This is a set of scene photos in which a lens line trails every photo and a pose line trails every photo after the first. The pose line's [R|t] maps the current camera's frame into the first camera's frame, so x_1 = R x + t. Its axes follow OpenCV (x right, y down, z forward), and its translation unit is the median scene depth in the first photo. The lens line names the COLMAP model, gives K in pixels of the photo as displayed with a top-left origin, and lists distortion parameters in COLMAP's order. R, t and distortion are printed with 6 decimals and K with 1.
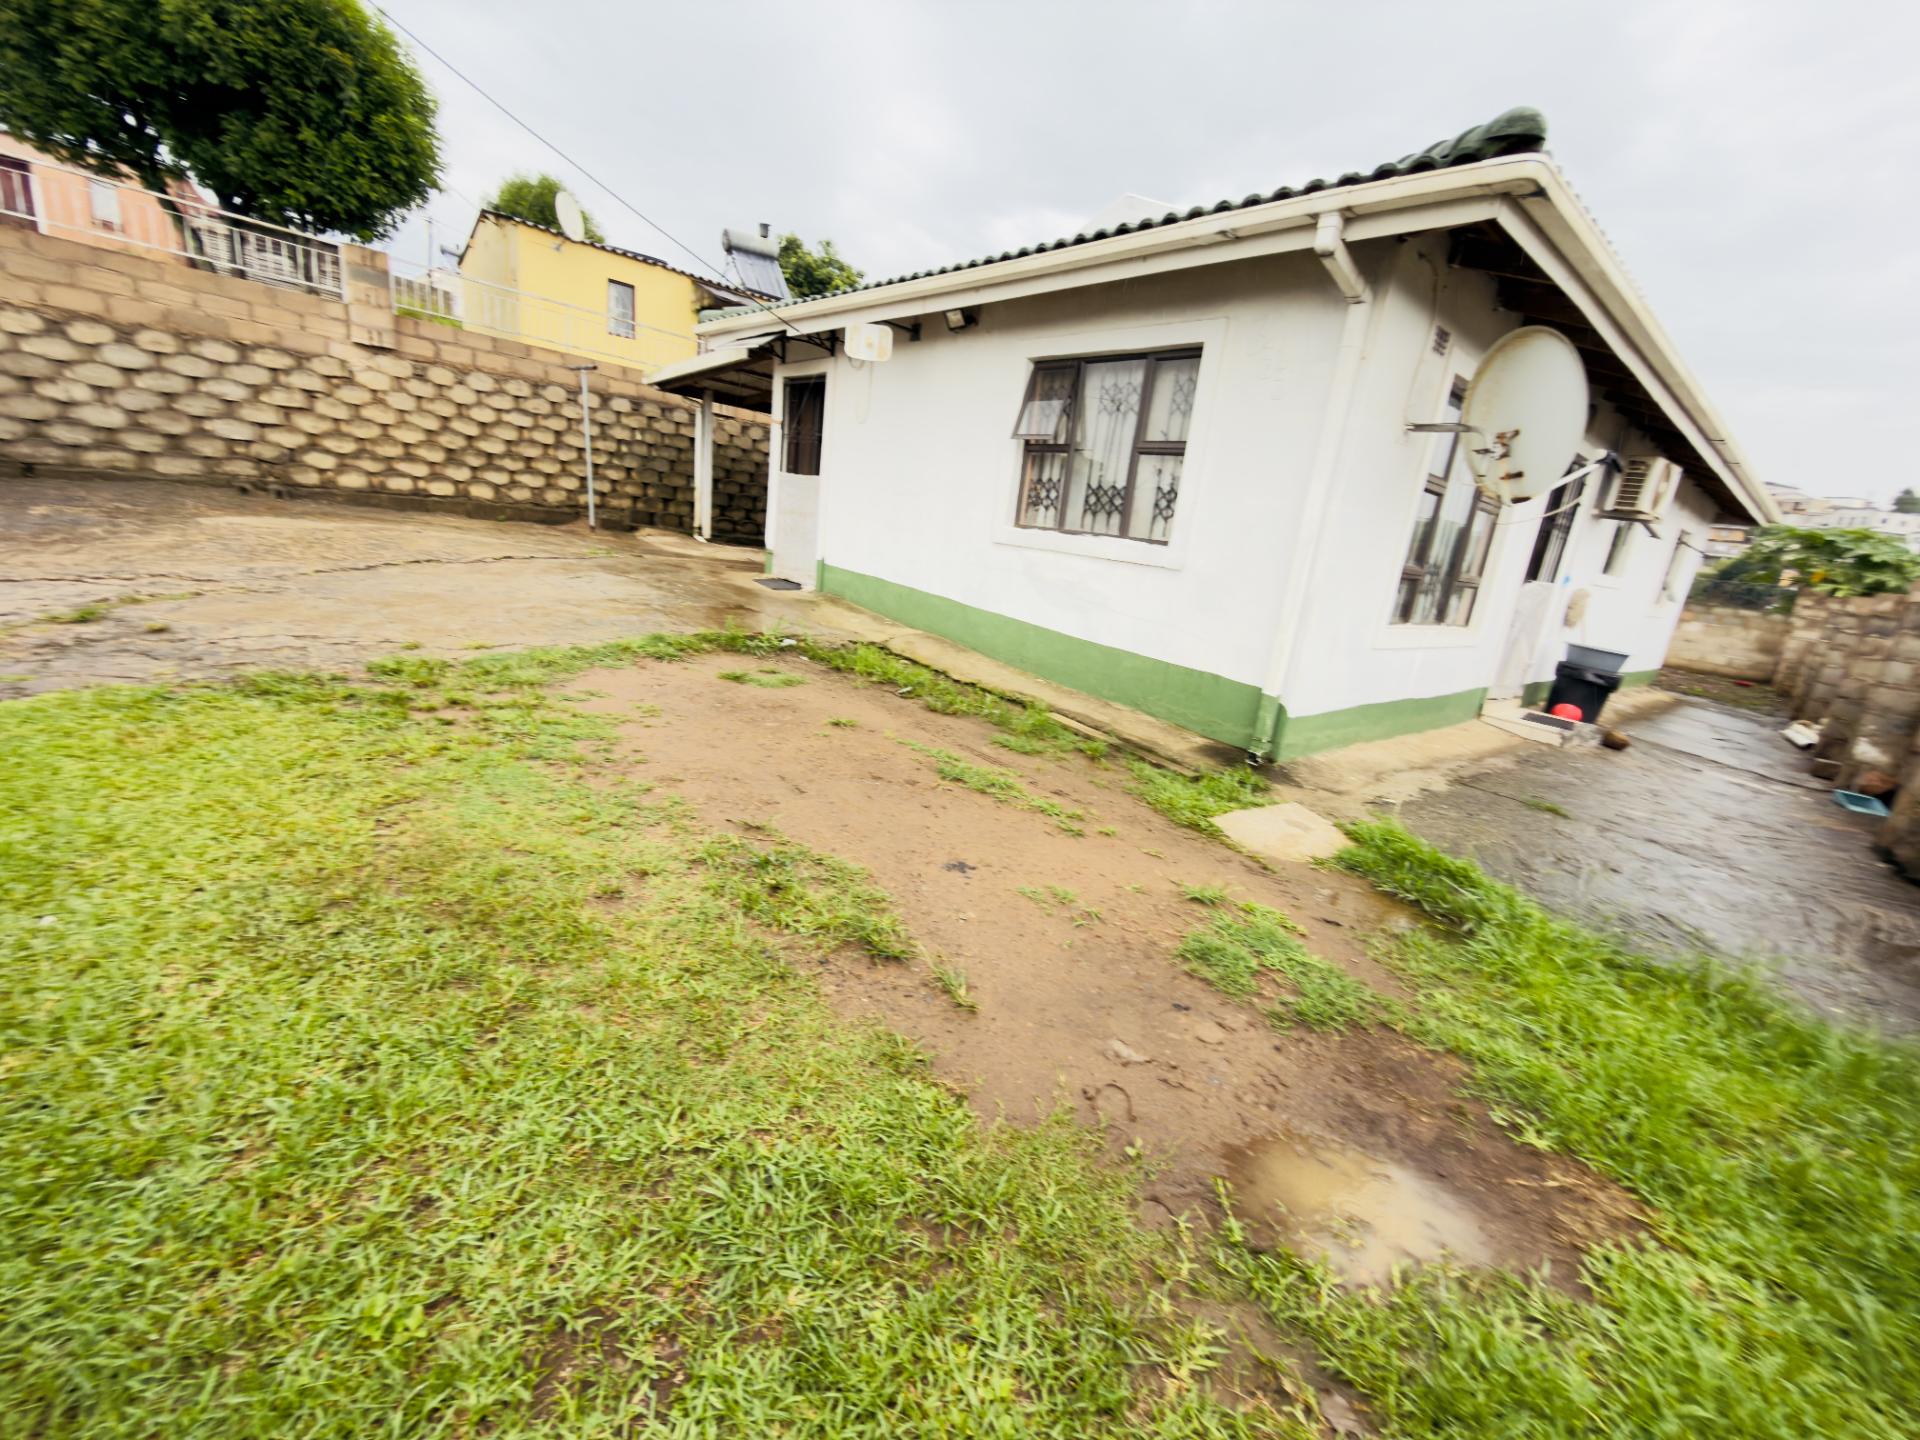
lens RADIAL K [[765.8, 0, 956.0], [0, 765.8, 714.3], [0, 0, 1]] dist [-0.001260, 0.000341]
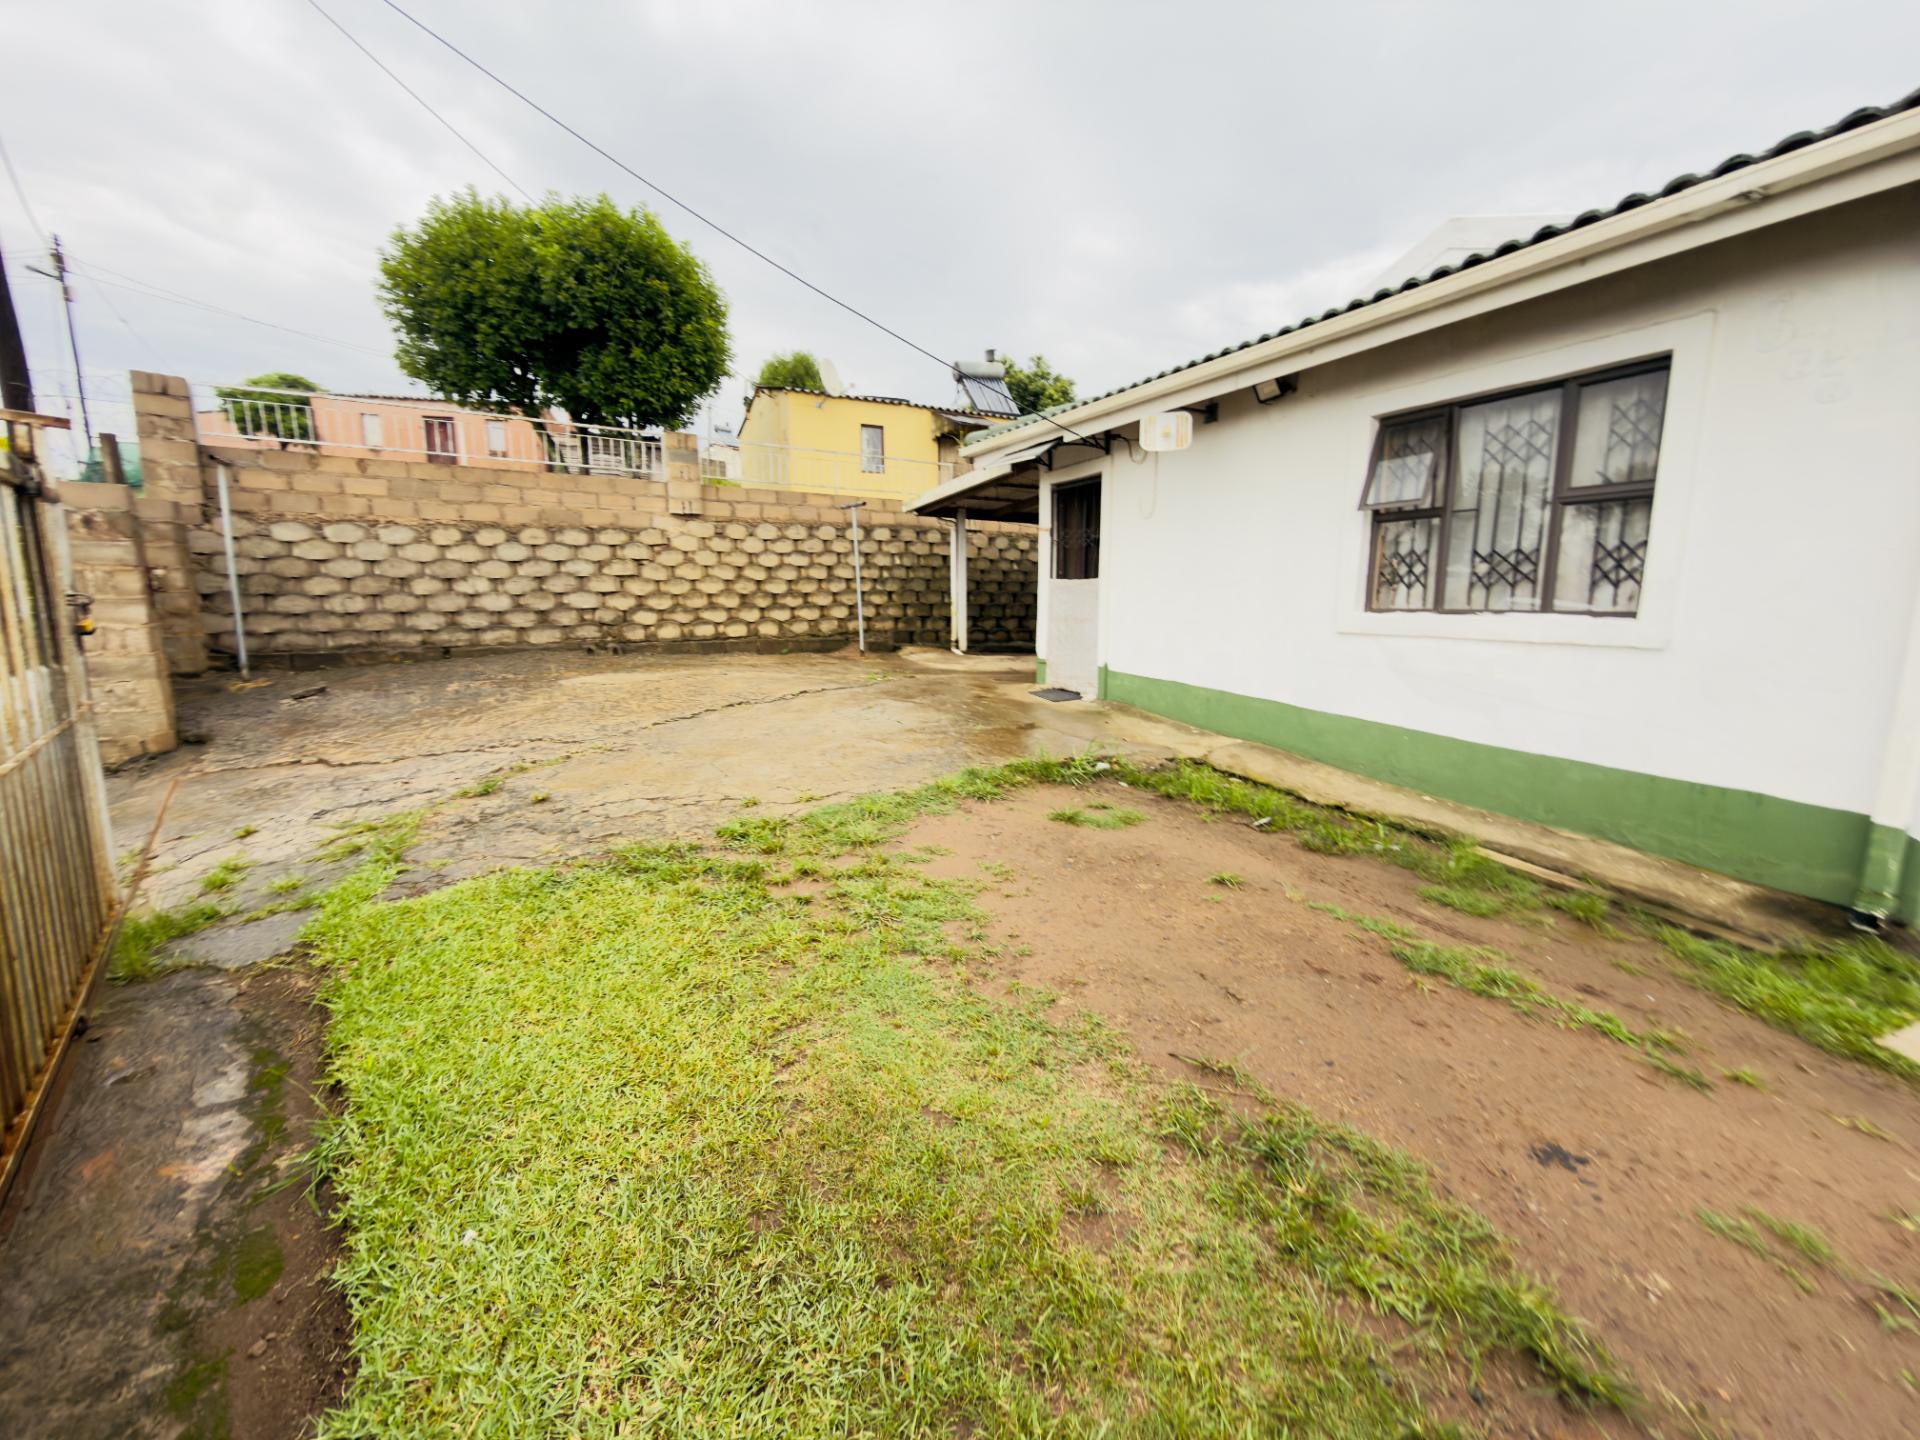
lens RADIAL K [[765.8, 0, 950.7], [0, 765.8, 716.8], [0, 0, 1]] dist [-0.001260, 0.000341]
pose [[0.957333, -0.069084, -0.280607, -0.149690], [0.037114, 0.992356, -0.117694, -0.059849], [0.286593, 0.102258, 0.952580, 0.107883]]
